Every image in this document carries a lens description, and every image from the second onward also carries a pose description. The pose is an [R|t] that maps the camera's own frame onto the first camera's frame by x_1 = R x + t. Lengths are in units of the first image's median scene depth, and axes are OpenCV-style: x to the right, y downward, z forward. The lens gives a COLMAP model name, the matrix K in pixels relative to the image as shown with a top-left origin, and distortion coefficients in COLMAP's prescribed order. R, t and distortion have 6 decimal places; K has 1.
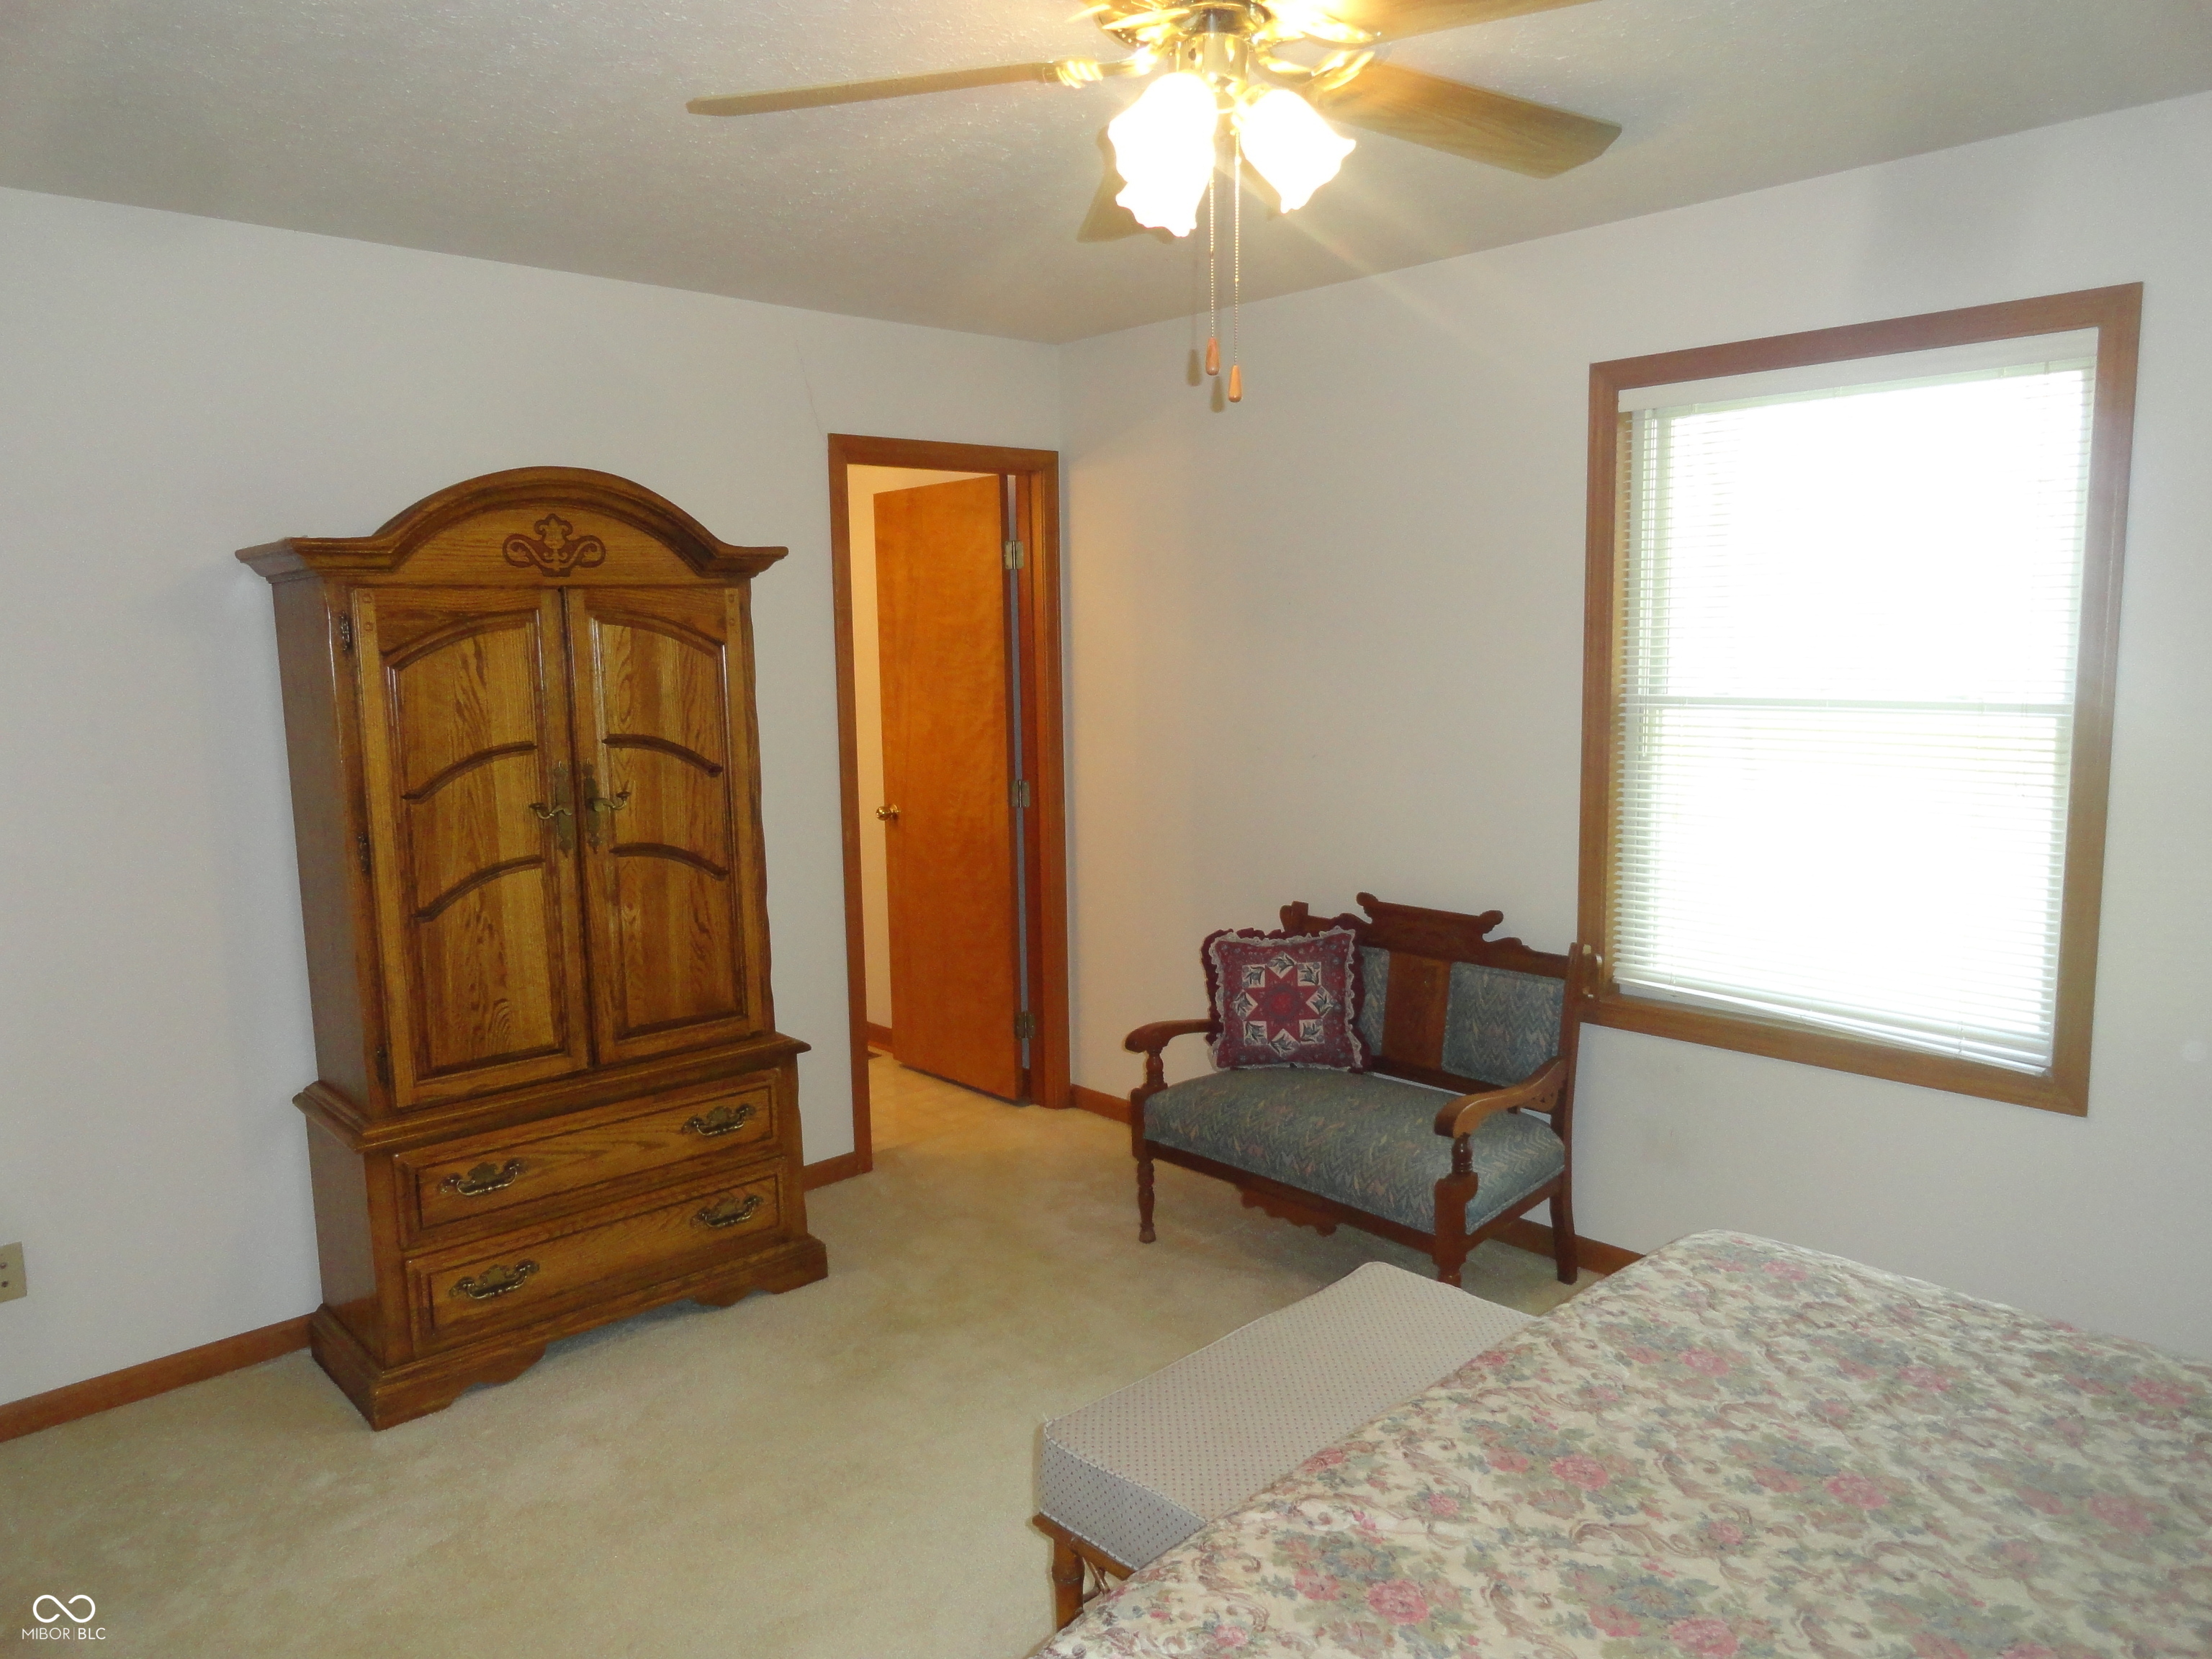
lens RADIAL K [[1506.4, 0, 1106.0], [0, 1506.4, 829.5], [0, 0, 1]] dist [-0.002864, -0.000722]
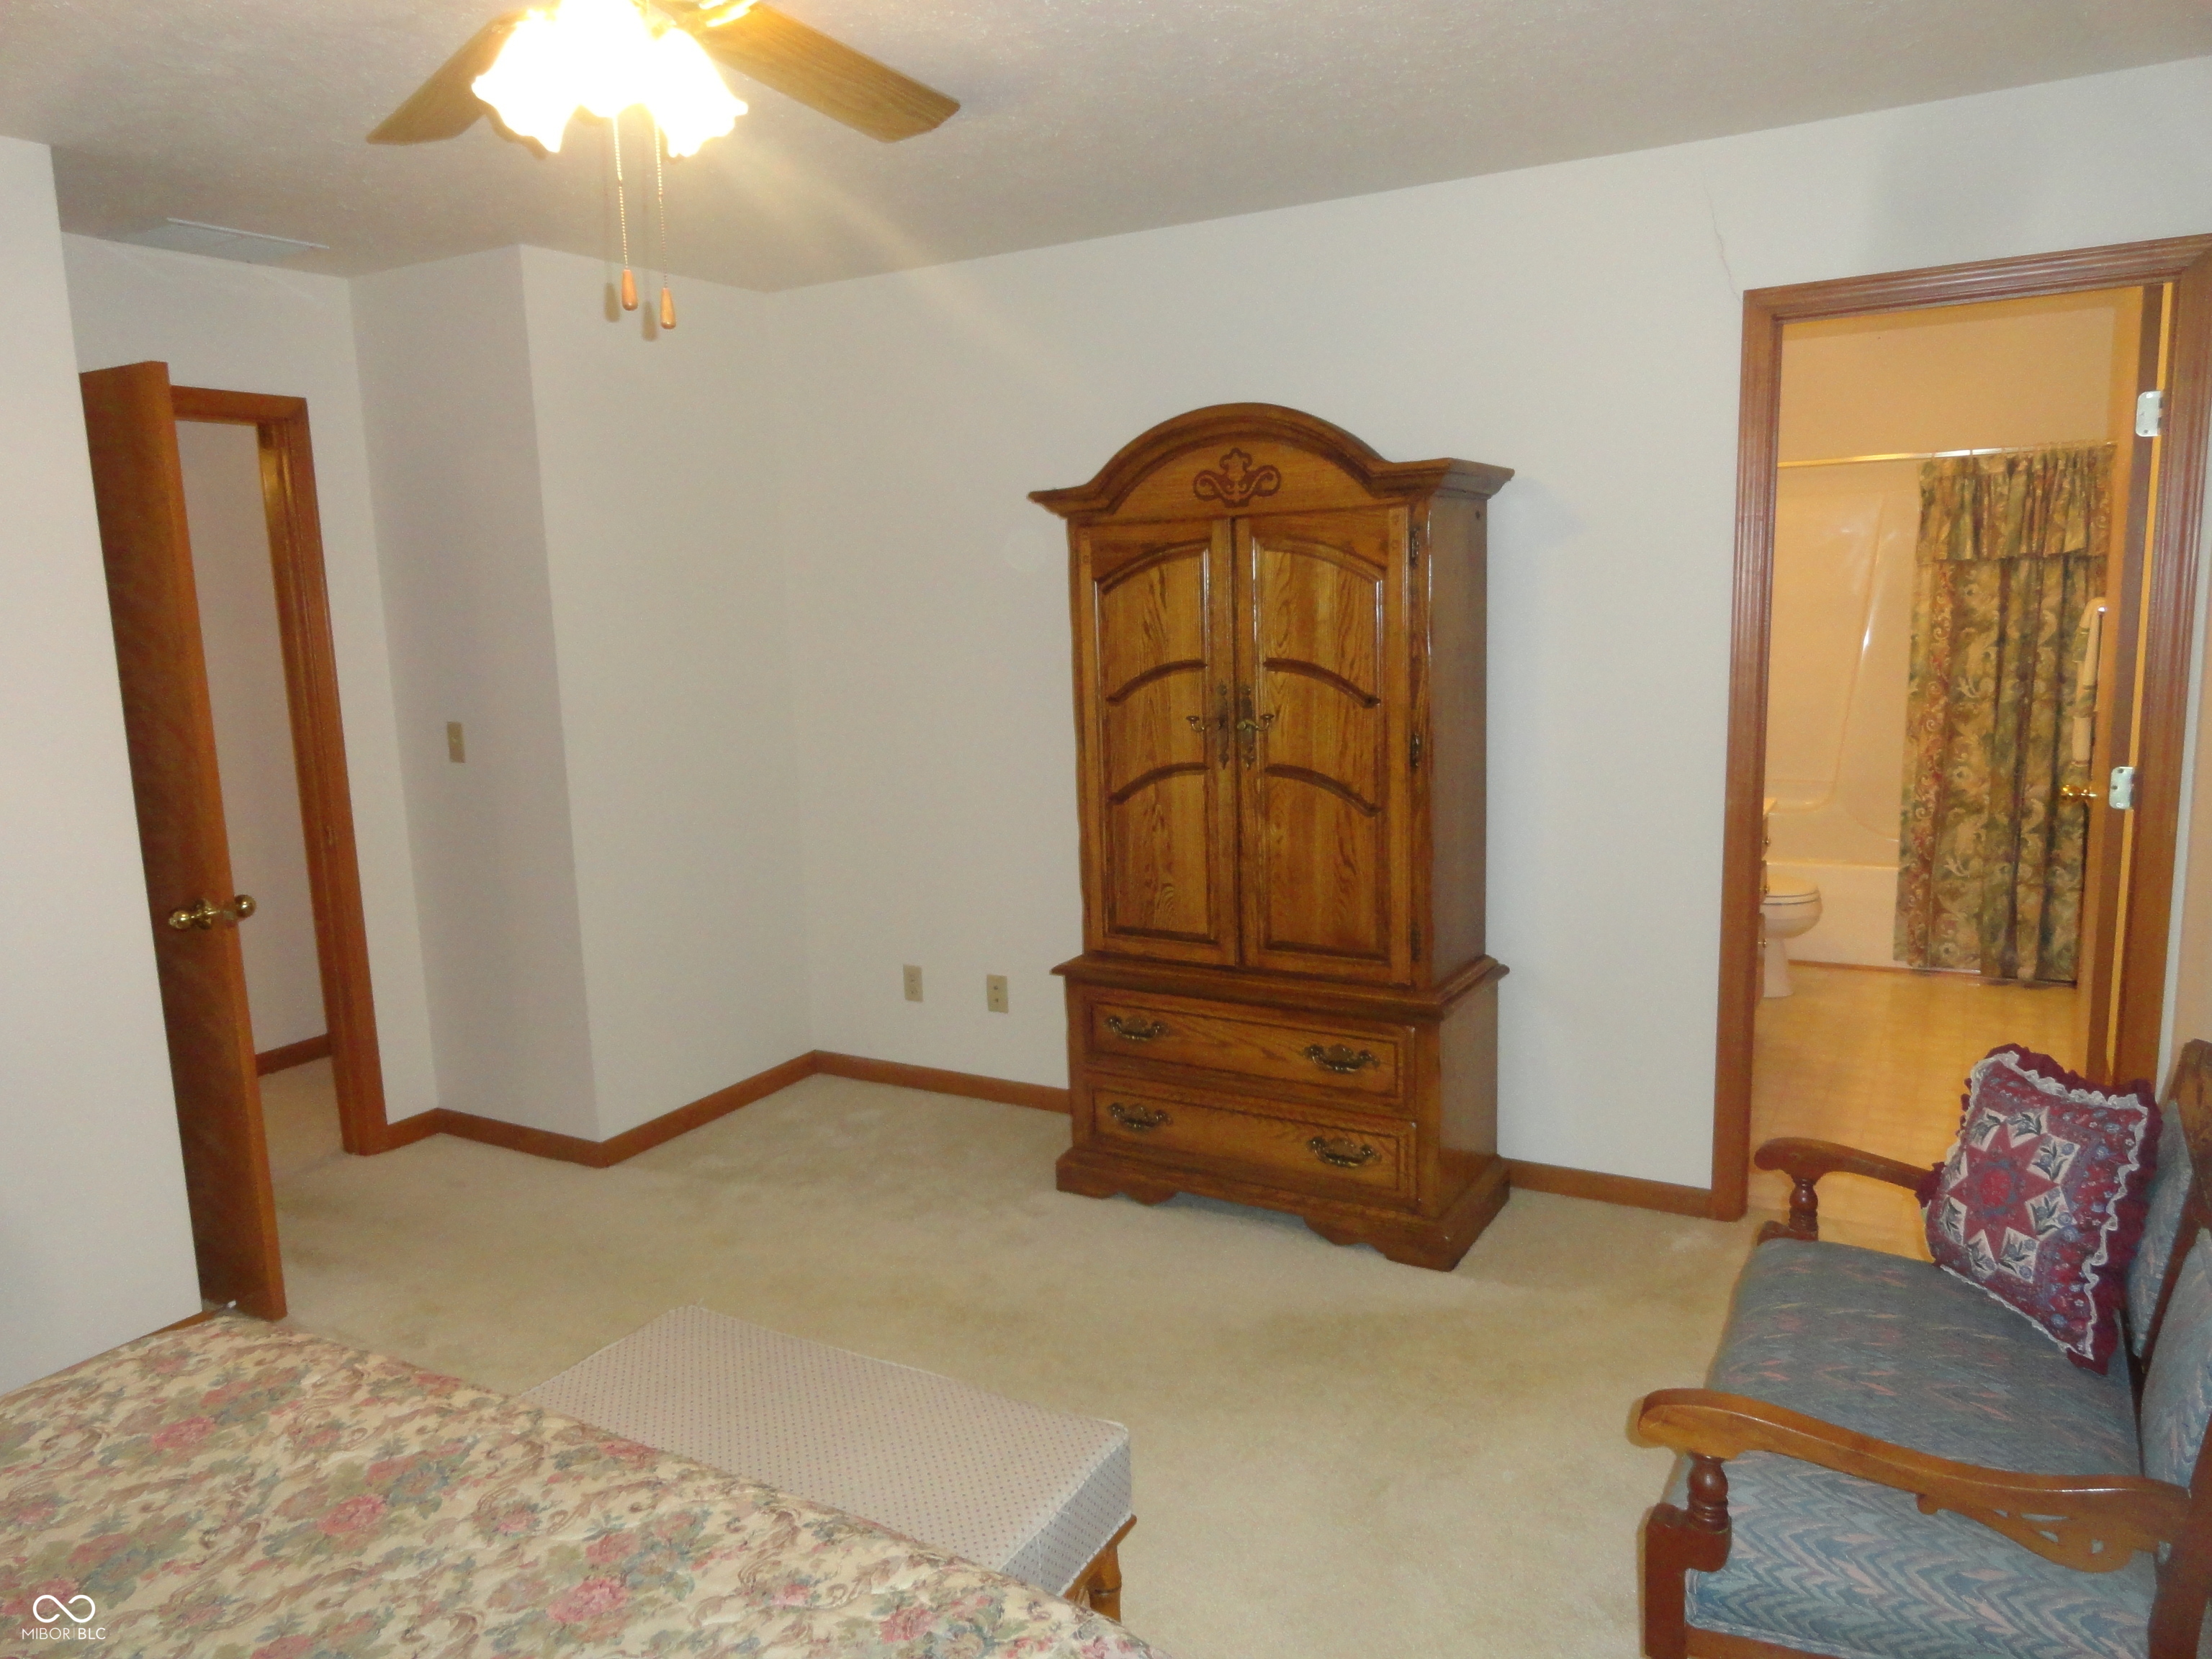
lens RADIAL K [[1506.4, 0, 1106.0], [0, 1506.4, 829.5], [0, 0, 1]] dist [-0.002864, -0.000722]
pose [[0.293511, 0.160998, -0.942301, 0.646118], [-0.097967, 0.985592, 0.137880, -0.079662], [0.950922, 0.051846, 0.305055, 0.589994]]
